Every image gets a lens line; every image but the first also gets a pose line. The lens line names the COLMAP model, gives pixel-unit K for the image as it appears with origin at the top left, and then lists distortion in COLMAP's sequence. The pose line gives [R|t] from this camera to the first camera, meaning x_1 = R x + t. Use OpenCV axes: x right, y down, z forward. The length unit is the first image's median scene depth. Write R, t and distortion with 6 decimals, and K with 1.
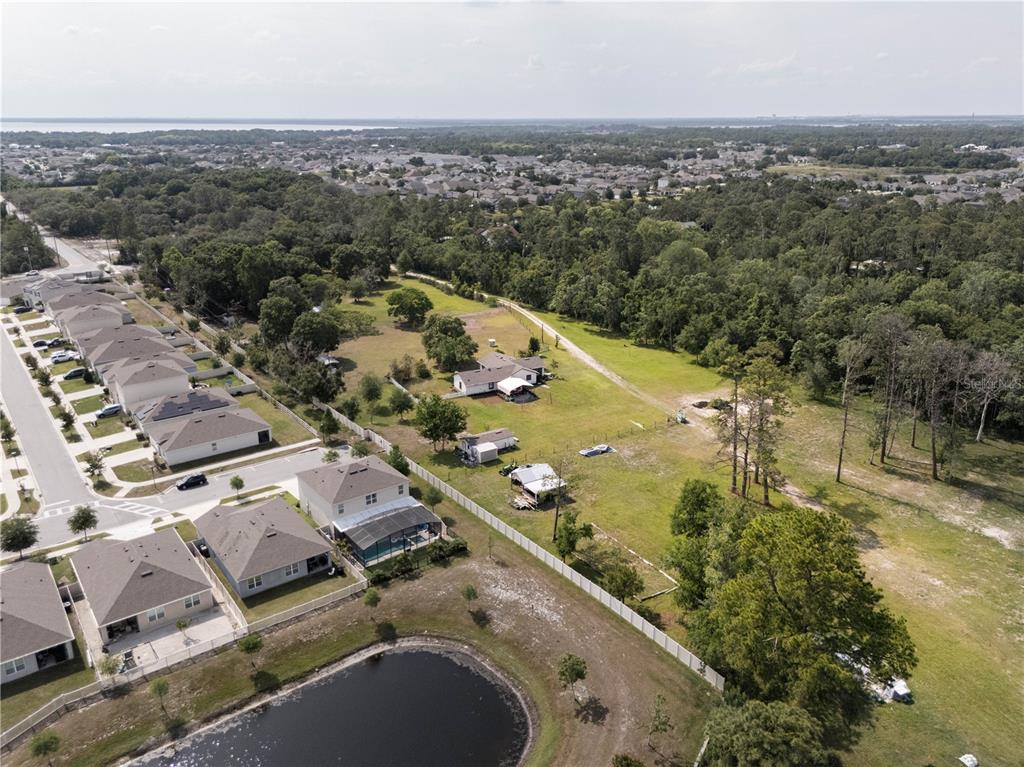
lens RADIAL K [[758.3, 0, 512.0], [0, 758.3, 383.5], [0, 0, 1]] dist [0.028747, -0.006069]
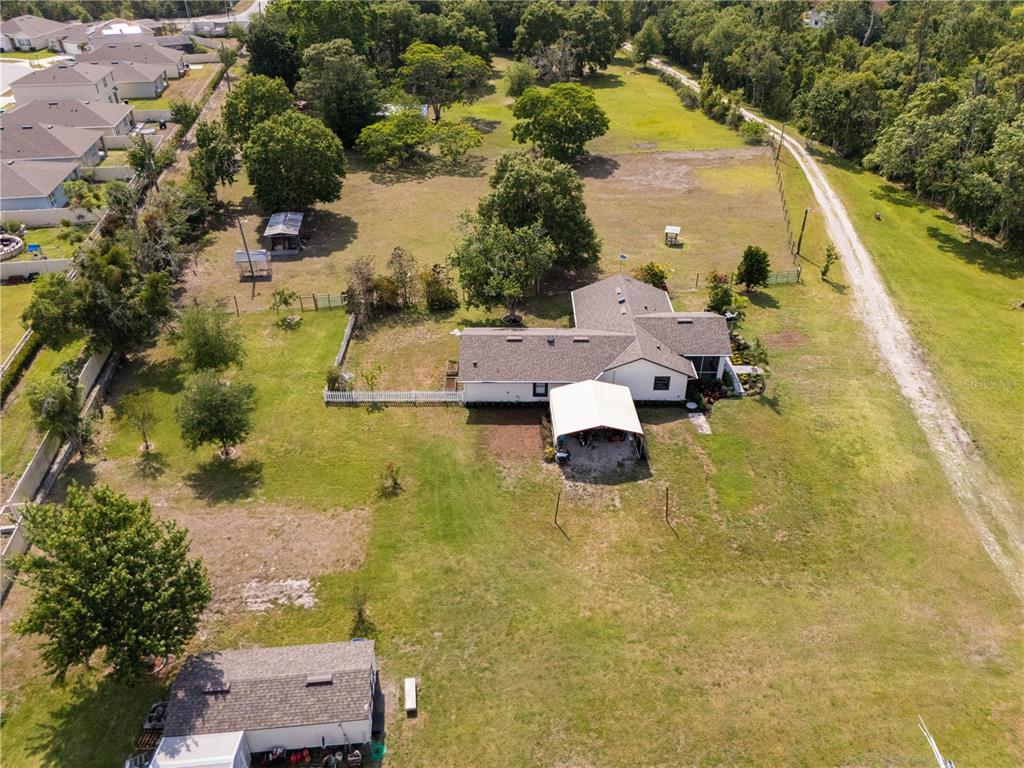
lens RADIAL K [[758.3, 0, 512.0], [0, 758.3, 384.0], [0, 0, 1]] dist [0.028747, -0.006069]
pose [[0.890327, 0.253137, -0.378470, 0.073620], [-0.152779, 0.949111, 0.275403, -0.074167], [0.428924, -0.187377, 0.883693, 0.525021]]
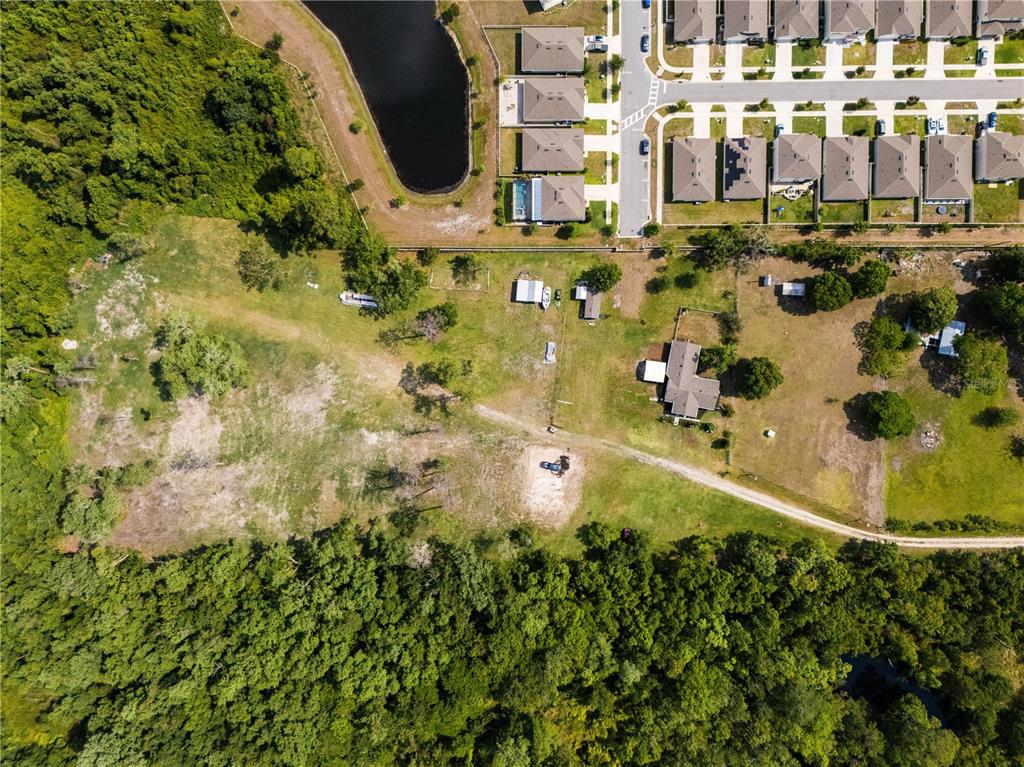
lens RADIAL K [[758.3, 0, 512.0], [0, 758.3, 383.5], [0, 0, 1]] dist [0.028747, -0.006069]
pose [[-0.601808, 0.798273, 0.024222, 0.114124], [-0.263130, -0.226824, 0.937717, -0.963970], [0.754049, 0.557952, 0.346554, 0.242988]]
